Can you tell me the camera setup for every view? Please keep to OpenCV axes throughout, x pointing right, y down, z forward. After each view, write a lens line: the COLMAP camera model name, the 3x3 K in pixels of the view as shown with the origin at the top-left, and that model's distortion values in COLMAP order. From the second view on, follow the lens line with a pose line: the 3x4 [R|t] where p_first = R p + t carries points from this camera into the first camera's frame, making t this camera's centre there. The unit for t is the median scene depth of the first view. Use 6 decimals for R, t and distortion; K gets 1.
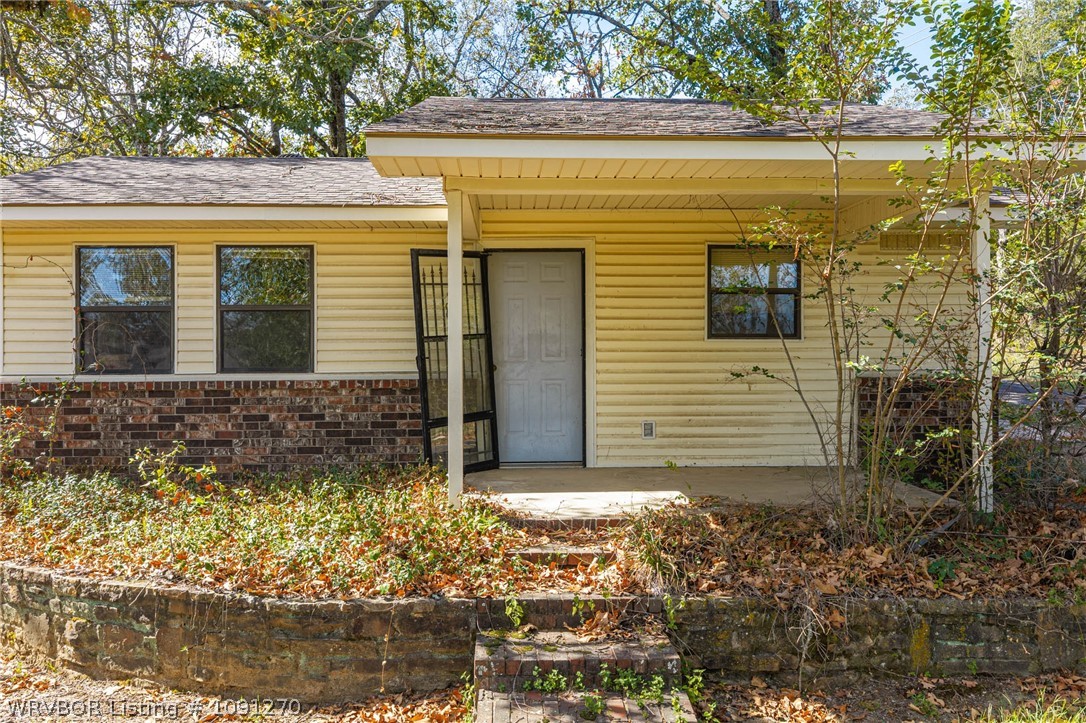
lens RADIAL K [[901.4, 0, 539.8], [0, 901.4, 356.8], [0, 0, 1]] dist [0.015141, -0.016833]
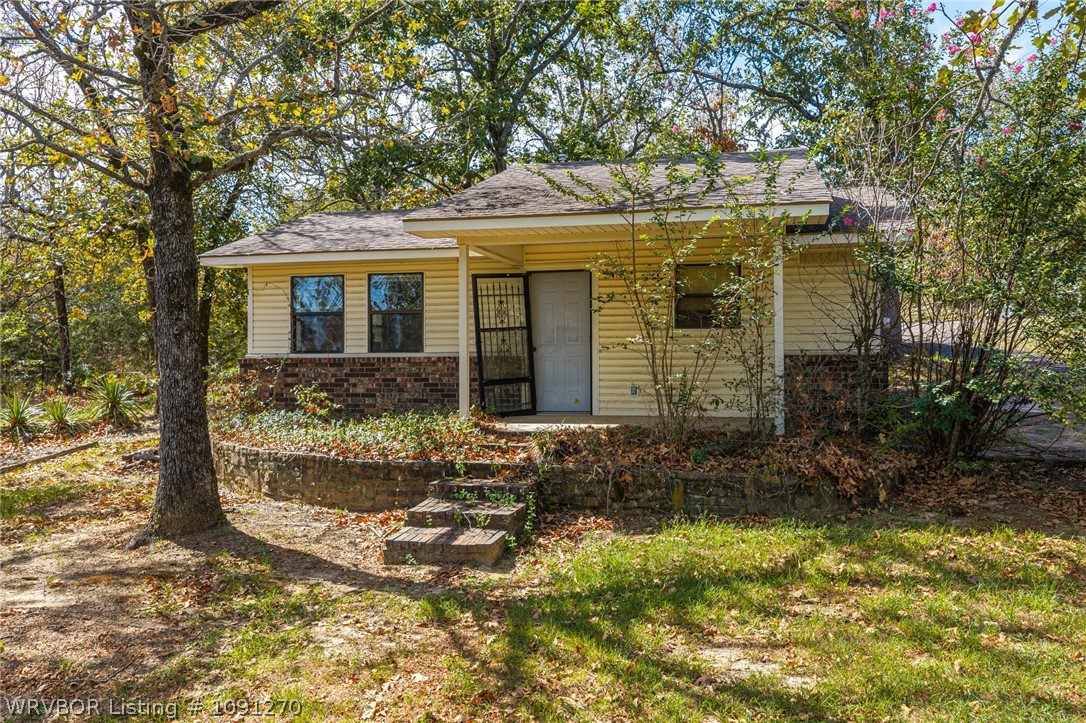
lens RADIAL K [[901.4, 0, 542.4], [0, 901.4, 360.5], [0, 0, 1]] dist [0.015141, -0.016833]
pose [[0.961490, 0.001034, -0.274837, 0.393795], [0.000203, 0.999990, 0.004473, 0.025426], [0.274838, -0.004356, 0.961481, -0.477320]]
